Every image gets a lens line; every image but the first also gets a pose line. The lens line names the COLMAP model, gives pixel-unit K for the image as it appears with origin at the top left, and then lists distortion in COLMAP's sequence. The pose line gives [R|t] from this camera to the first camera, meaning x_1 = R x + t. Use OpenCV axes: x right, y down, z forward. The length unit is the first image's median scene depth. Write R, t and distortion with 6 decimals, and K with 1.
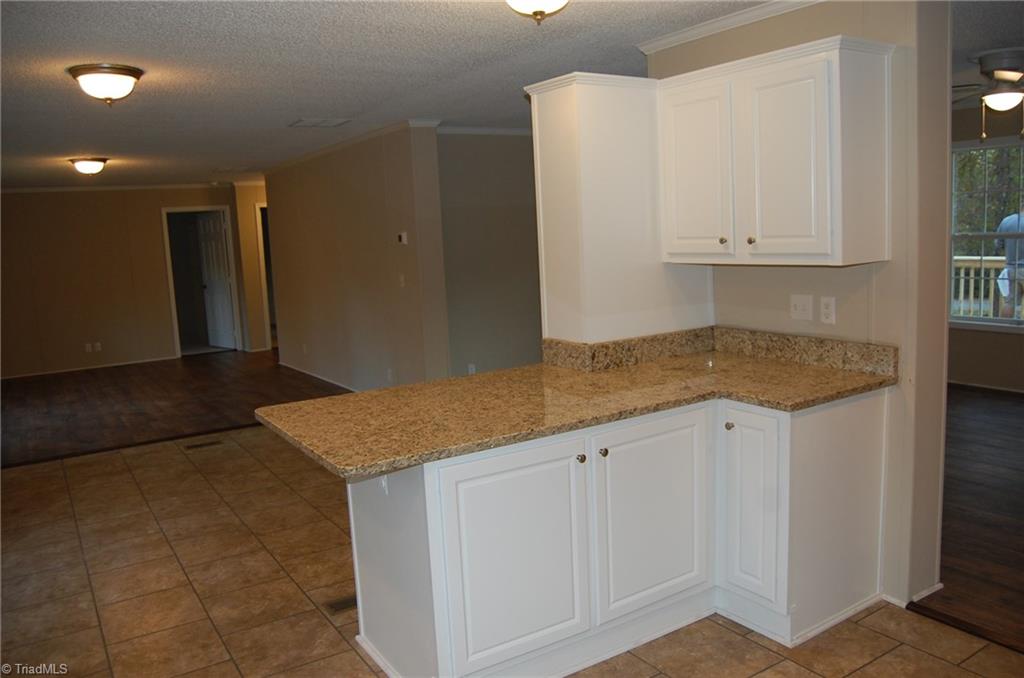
lens RADIAL K [[797.6, 0, 512.7], [0, 797.6, 340.8], [0, 0, 1]] dist [-0.088189, 0.027269]
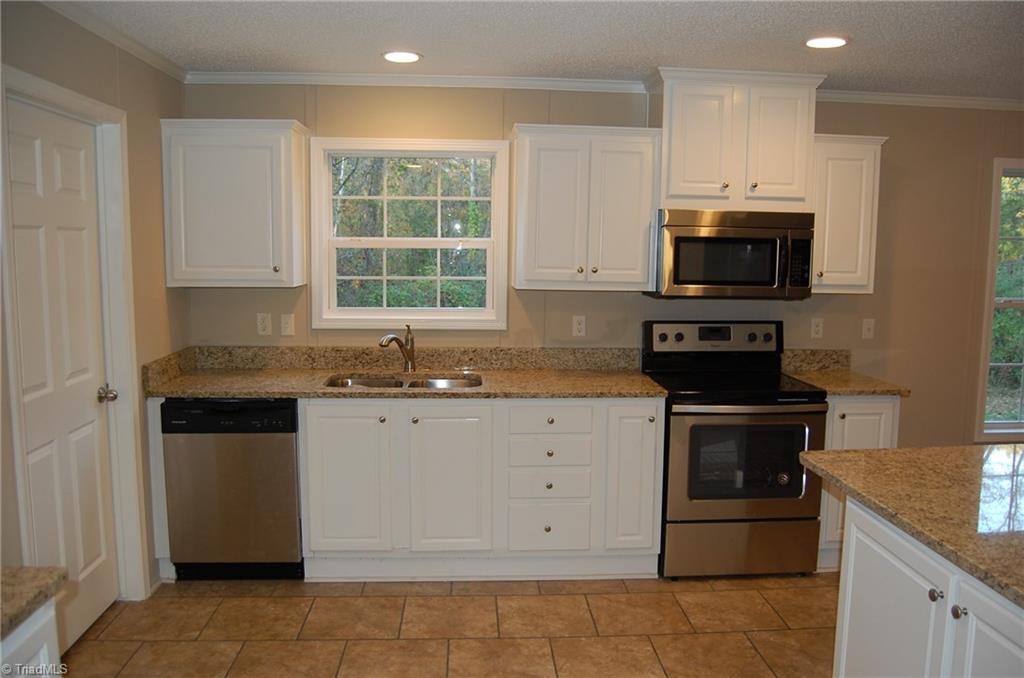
lens RADIAL K [[797.6, 0, 521.6], [0, 797.6, 342.0], [0, 0, 1]] dist [-0.088189, 0.027269]
pose [[-0.479768, 0.148395, -0.864755, 0.603707], [-0.110096, 0.967622, 0.227128, -0.135428], [0.870460, 0.204175, -0.447897, 0.693392]]
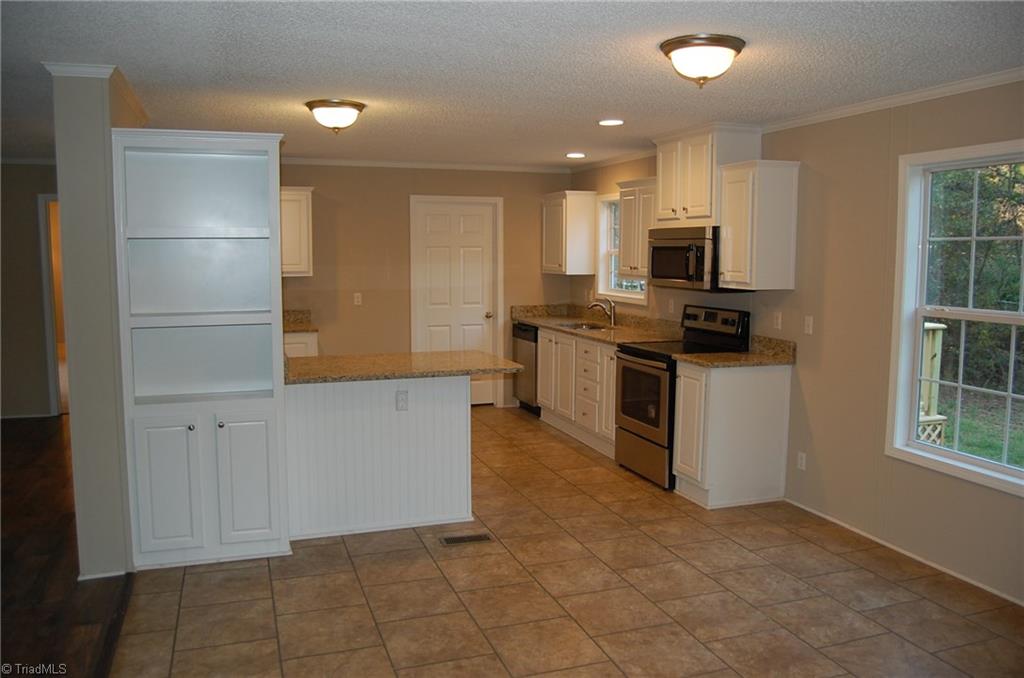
lens RADIAL K [[797.6, 0, 514.6], [0, 797.6, 339.6], [0, 0, 1]] dist [-0.088189, 0.027269]
pose [[-0.972846, 0.021463, 0.230458, -0.553386], [0.076541, 0.969505, 0.232814, -0.271329], [-0.218433, 0.244131, -0.944821, 2.040189]]
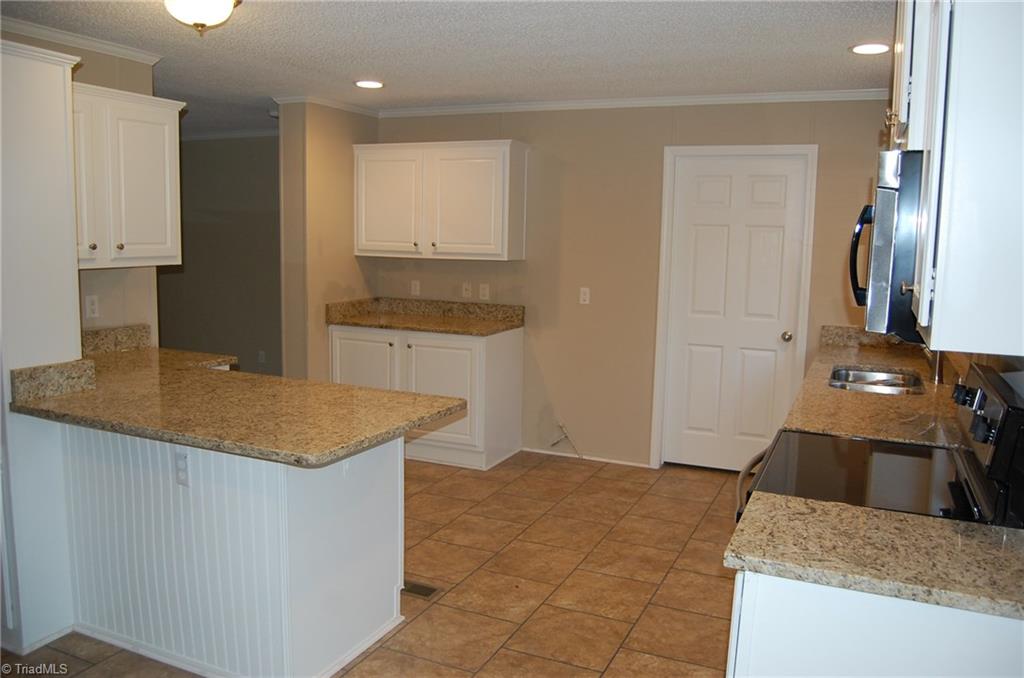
lens RADIAL K [[797.6, 0, 513.5], [0, 797.6, 339.1], [0, 0, 1]] dist [-0.088189, 0.027269]
pose [[-0.547266, -0.073922, 0.833688, -0.865817], [0.122729, 0.978237, 0.167303, -0.101203], [-0.827912, 0.193877, -0.526283, 1.009037]]
